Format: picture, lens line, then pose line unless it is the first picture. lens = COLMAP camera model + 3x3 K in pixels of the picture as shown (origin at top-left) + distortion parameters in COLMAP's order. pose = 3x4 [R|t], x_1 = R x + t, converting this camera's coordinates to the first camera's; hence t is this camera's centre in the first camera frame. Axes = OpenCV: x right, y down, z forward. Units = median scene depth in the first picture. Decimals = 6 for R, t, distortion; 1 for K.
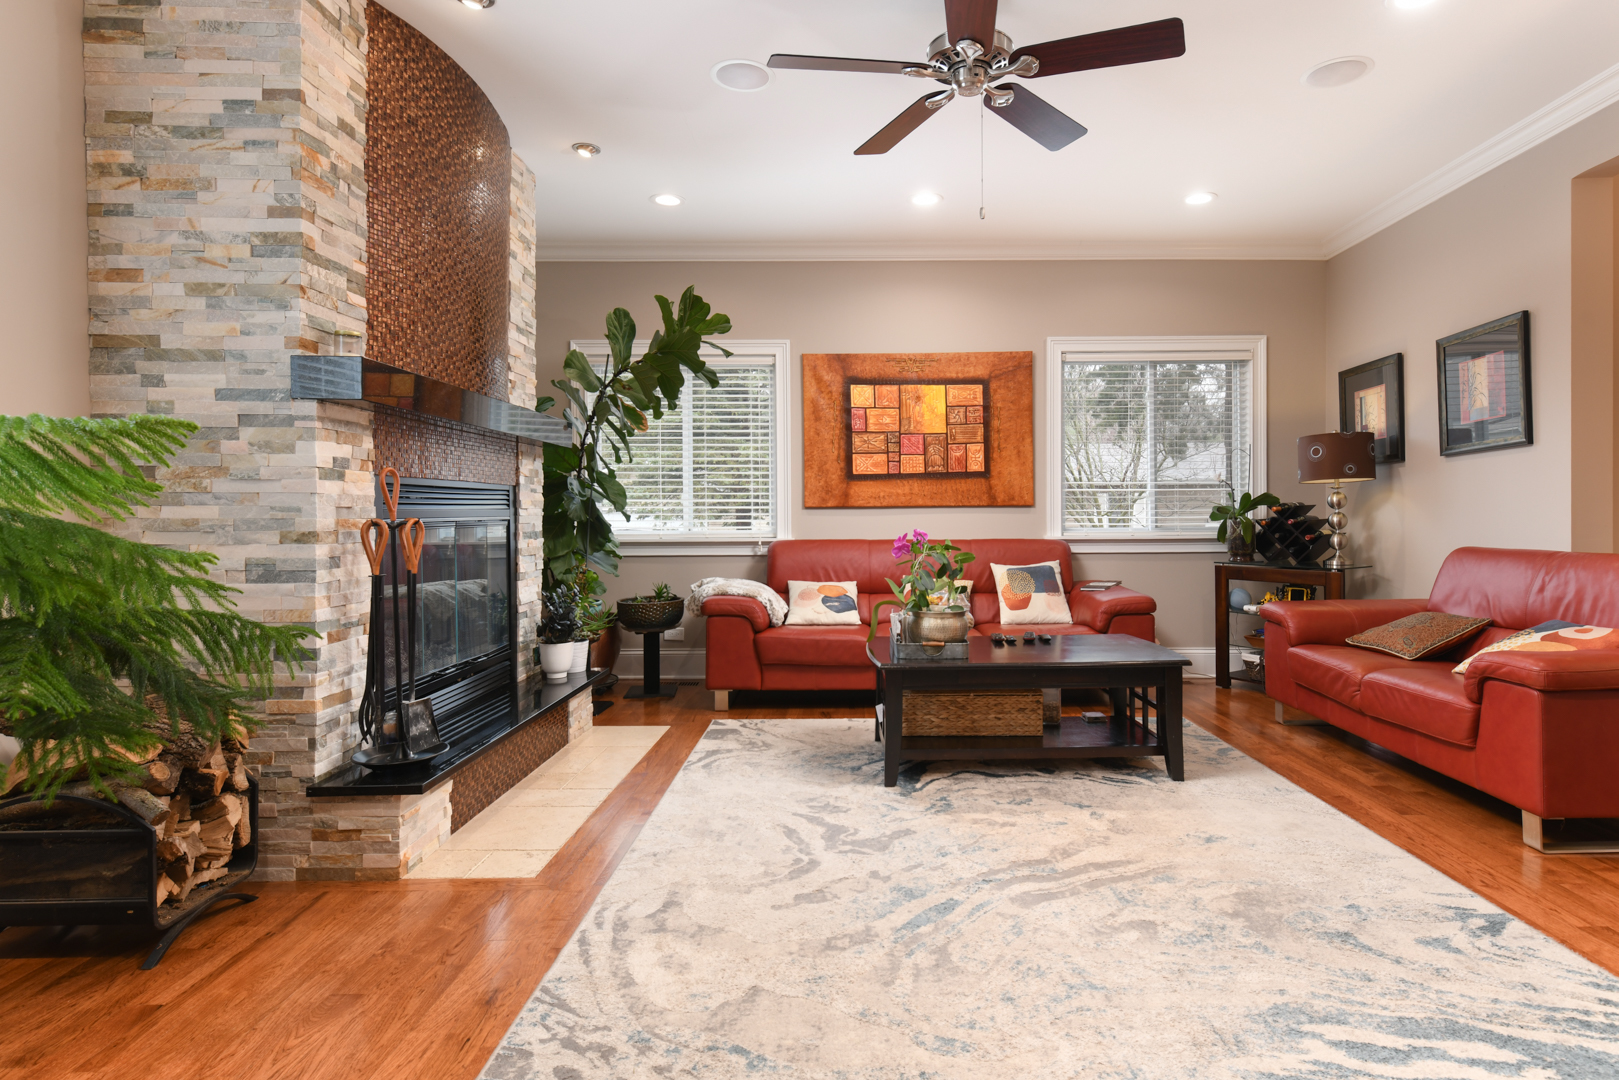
lens RADIAL K [[879.5, 0, 861.8], [0, 879.5, 515.8], [0, 0, 1]] dist [0.008406, -0.001103]
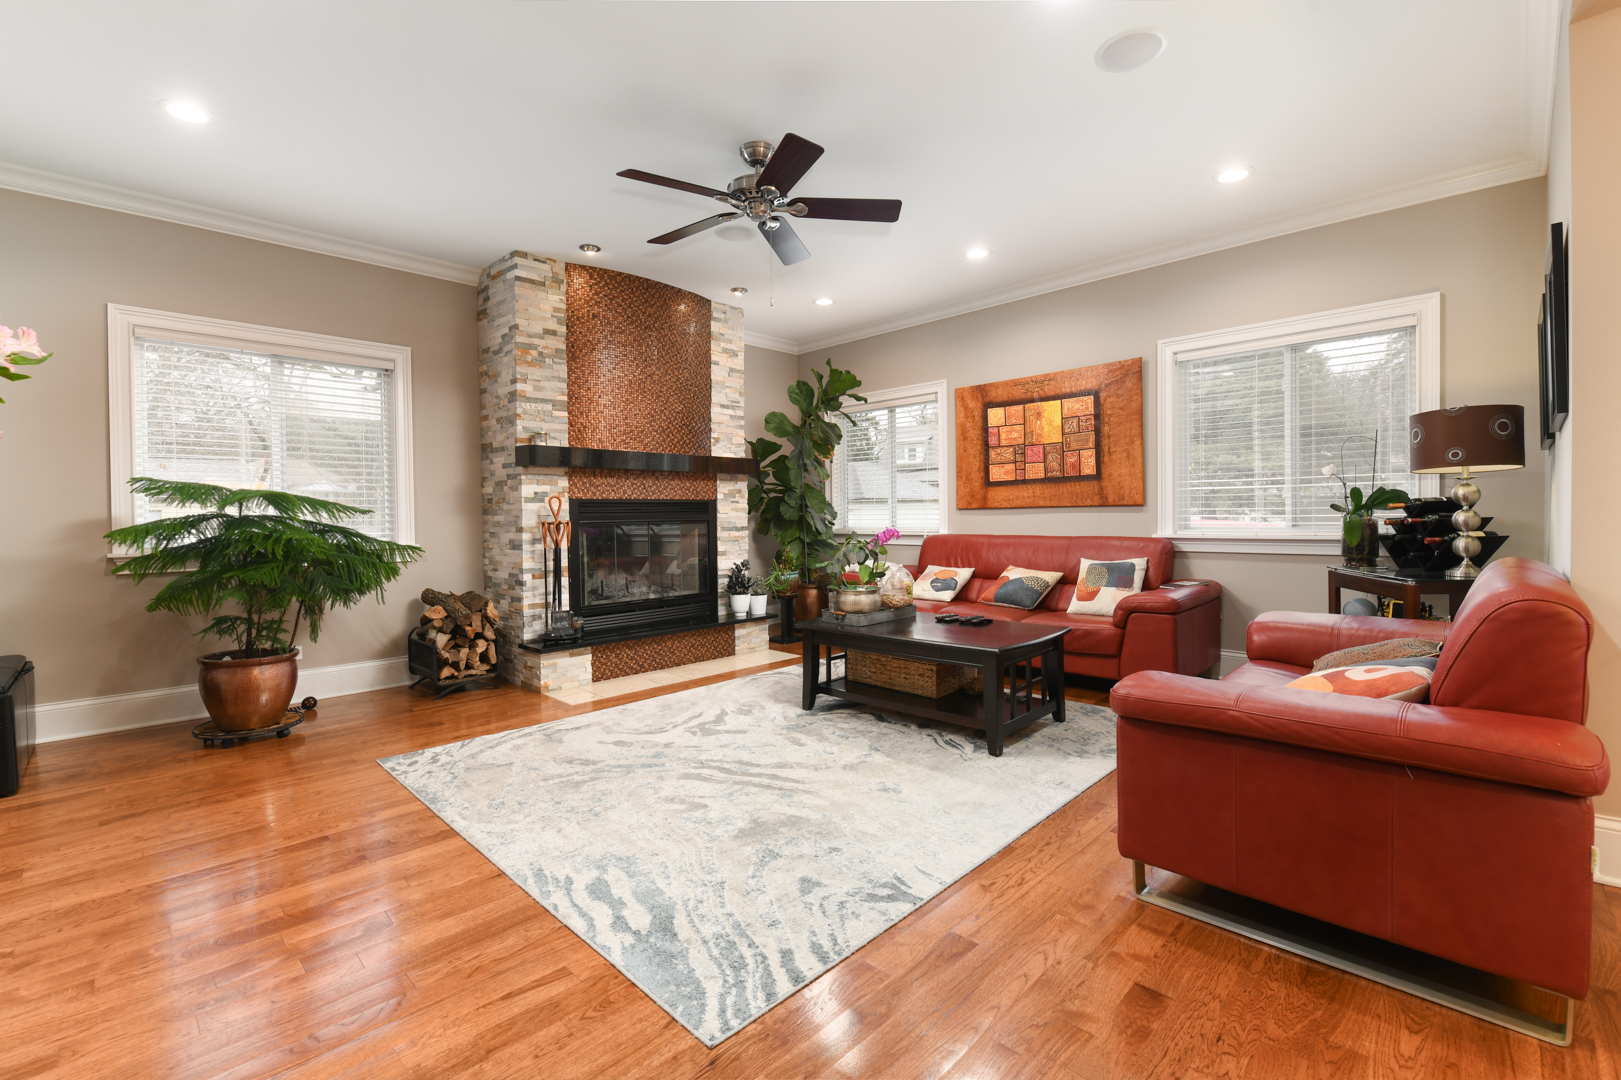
lens RADIAL K [[698.4, 0, 816.7], [0, 698.4, 522.0], [0, 0, 1]] dist [0.000607, 0.000019]
pose [[0.707932, 0.003117, -0.706274, 0.811155], [0.007532, 0.999900, 0.011963, -0.006516], [0.706241, -0.013789, 0.707837, 0.218244]]
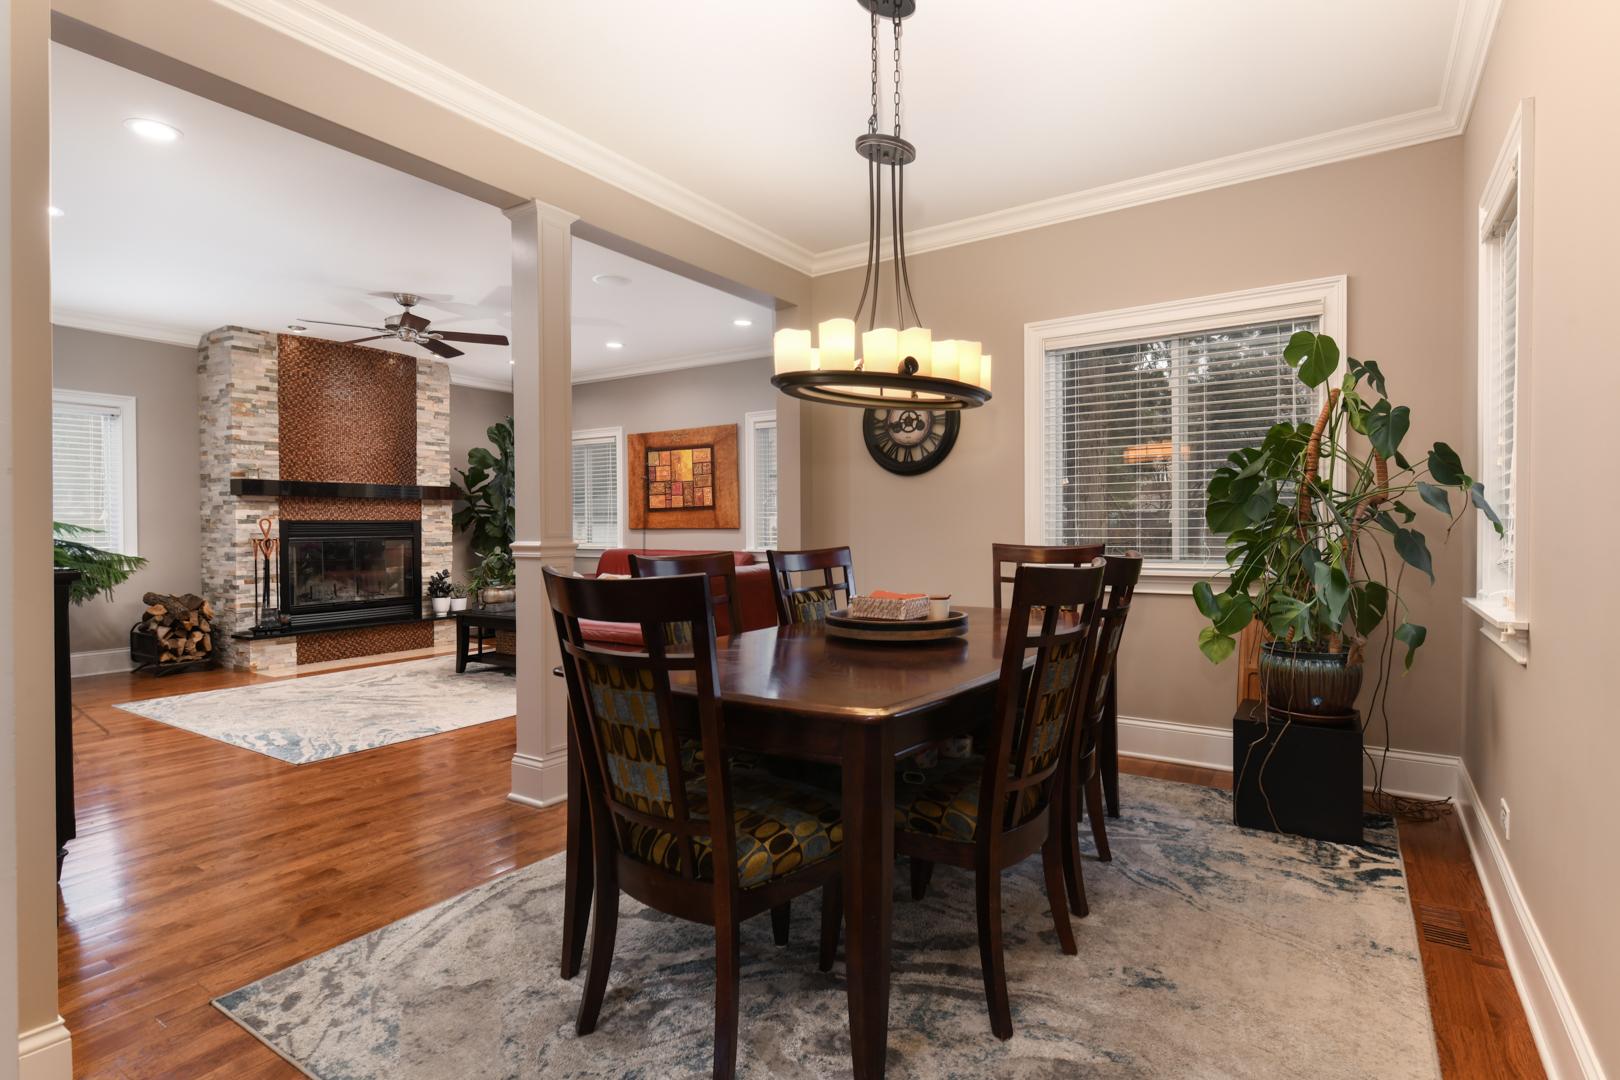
lens RADIAL K [[810.0, 0, 836.6], [0, 810.0, 528.4], [0, 0, 1]] dist [0.001793, -0.000605]
pose [[0.839270, 0.003907, -0.543701, 1.709481], [-0.000675, 0.999981, 0.006143, -0.031853], [0.543715, -0.004789, 0.839256, -0.075068]]
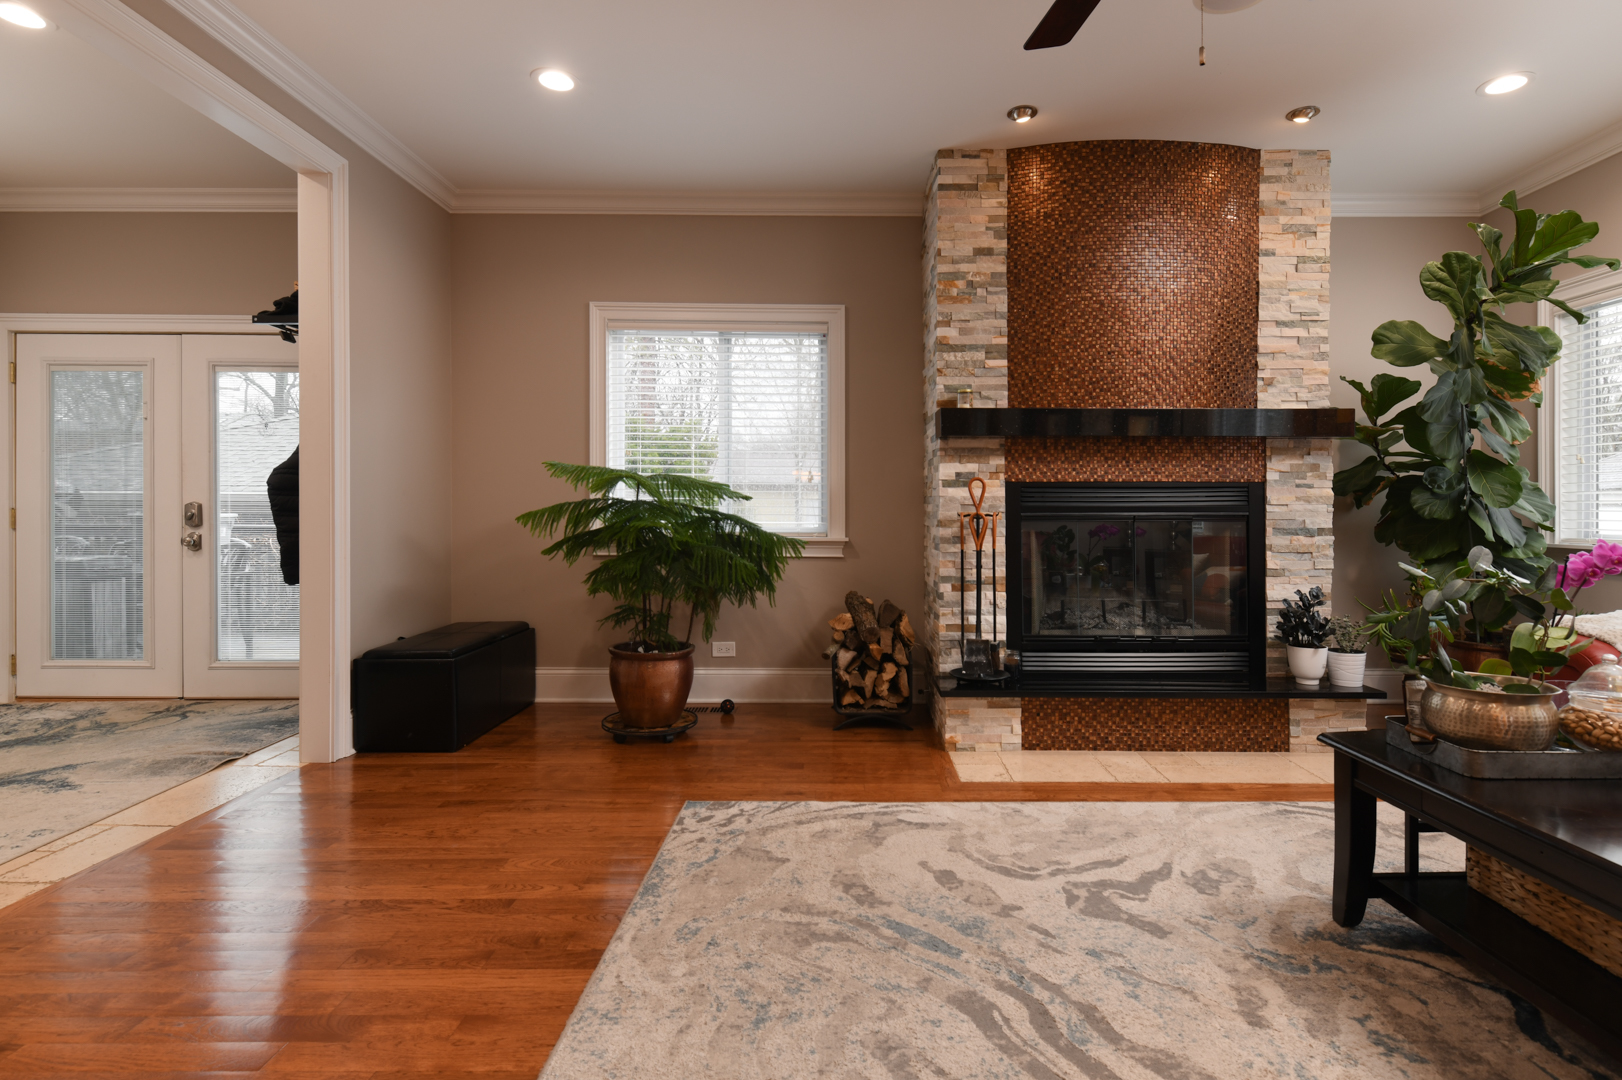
lens RADIAL K [[800.8, 0, 840.1], [0, 800.8, 508.2], [0, 0, 1]] dist [0.003853, -0.000880]
pose [[-0.006829, 0.003900, -0.999969, 0.620943], [-0.004997, 0.999980, 0.003934, -0.005924], [0.999964, 0.005023, -0.006810, 0.609141]]
